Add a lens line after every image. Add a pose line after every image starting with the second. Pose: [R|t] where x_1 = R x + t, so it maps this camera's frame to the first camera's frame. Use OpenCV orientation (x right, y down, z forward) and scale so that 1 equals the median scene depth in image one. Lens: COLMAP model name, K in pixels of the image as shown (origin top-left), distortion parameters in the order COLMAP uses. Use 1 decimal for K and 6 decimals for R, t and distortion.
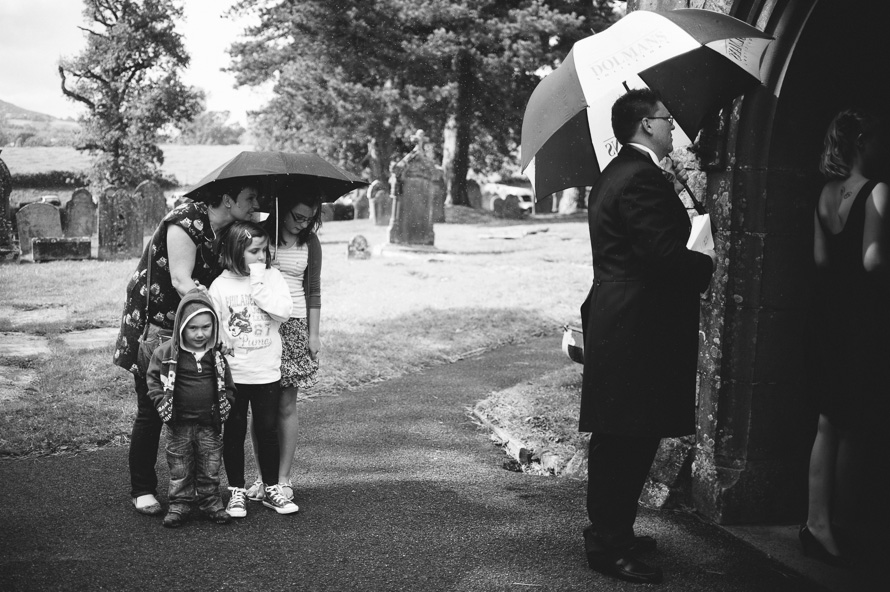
lens RADIAL K [[1040.4, 0, 394.6], [0, 1040.4, 275.6], [0, 0, 1]] dist [-0.141639, 0.000000]
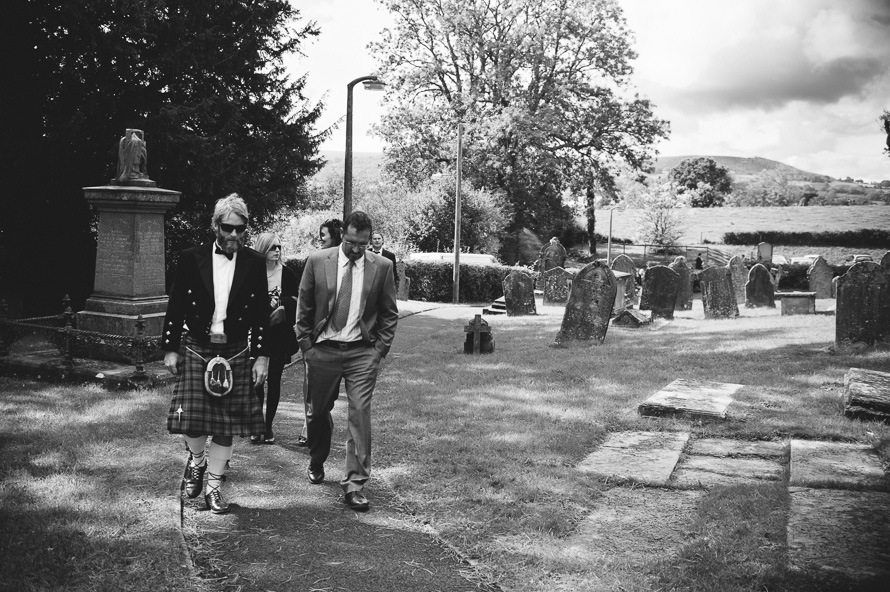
lens RADIAL K [[964.7, 0, 448.4], [0, 964.7, 275.2], [0, 0, 1]] dist [-0.067818, 0.000000]
pose [[0.764973, 0.031704, -0.643282, -0.068906], [-0.066247, 0.997363, -0.029625, -0.005388], [0.640647, 0.065277, 0.765056, 0.054251]]
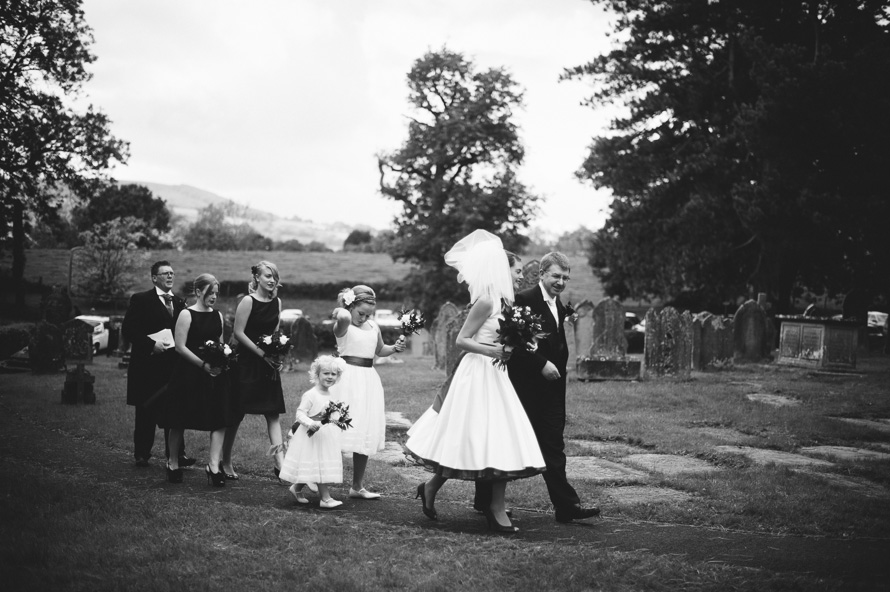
lens RADIAL K [[1296.2, 0, 446.8], [0, 1296.2, 293.9], [0, 0, 1]] dist [-0.112307, 0.000000]
pose [[0.982676, 0.024504, -0.183706, -0.080052], [-0.042139, 0.994801, -0.092714, 0.006728], [0.180479, 0.098849, 0.978599, -0.054592]]
